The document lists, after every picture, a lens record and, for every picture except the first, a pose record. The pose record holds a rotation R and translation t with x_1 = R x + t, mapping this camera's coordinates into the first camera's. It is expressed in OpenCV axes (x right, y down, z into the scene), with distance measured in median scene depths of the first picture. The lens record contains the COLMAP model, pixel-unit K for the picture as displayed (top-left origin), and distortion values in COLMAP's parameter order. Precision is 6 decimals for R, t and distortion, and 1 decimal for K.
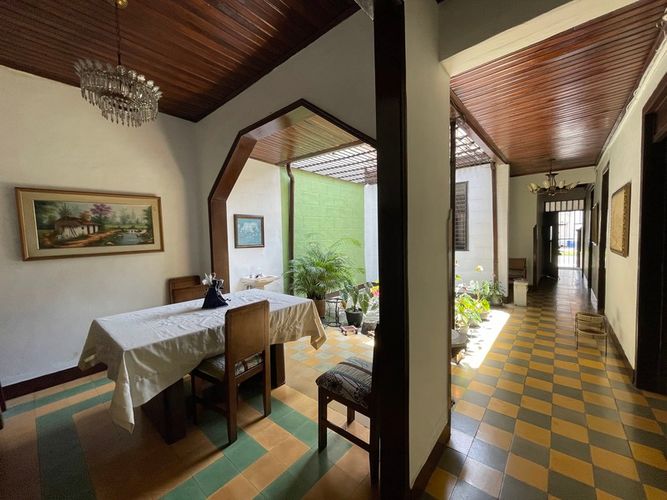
lens RADIAL K [[264.8, 0, 335.0], [0, 264.8, 246.3], [0, 0, 1]] dist [-0.003523, -0.000475]
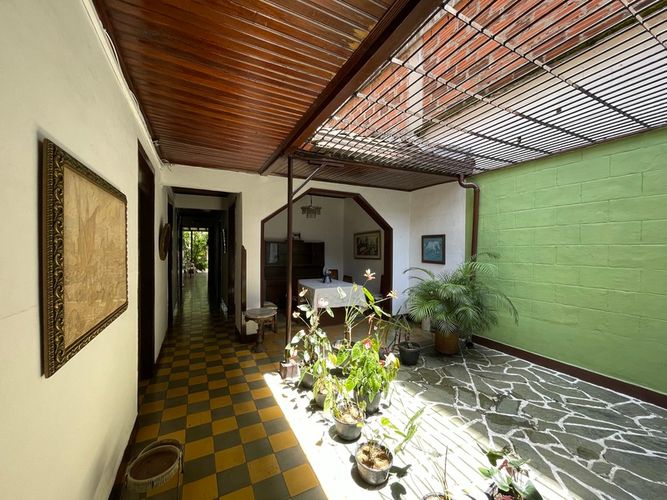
lens RADIAL K [[264.8, 0, 336.7], [0, 264.8, 252.5], [0, 0, 1]] dist [-0.003523, -0.000475]
pose [[-0.369981, 0.041772, -0.928100, 1.219768], [-0.026979, 0.998084, 0.055677, -0.128607], [0.928647, 0.045638, -0.368145, 1.400803]]
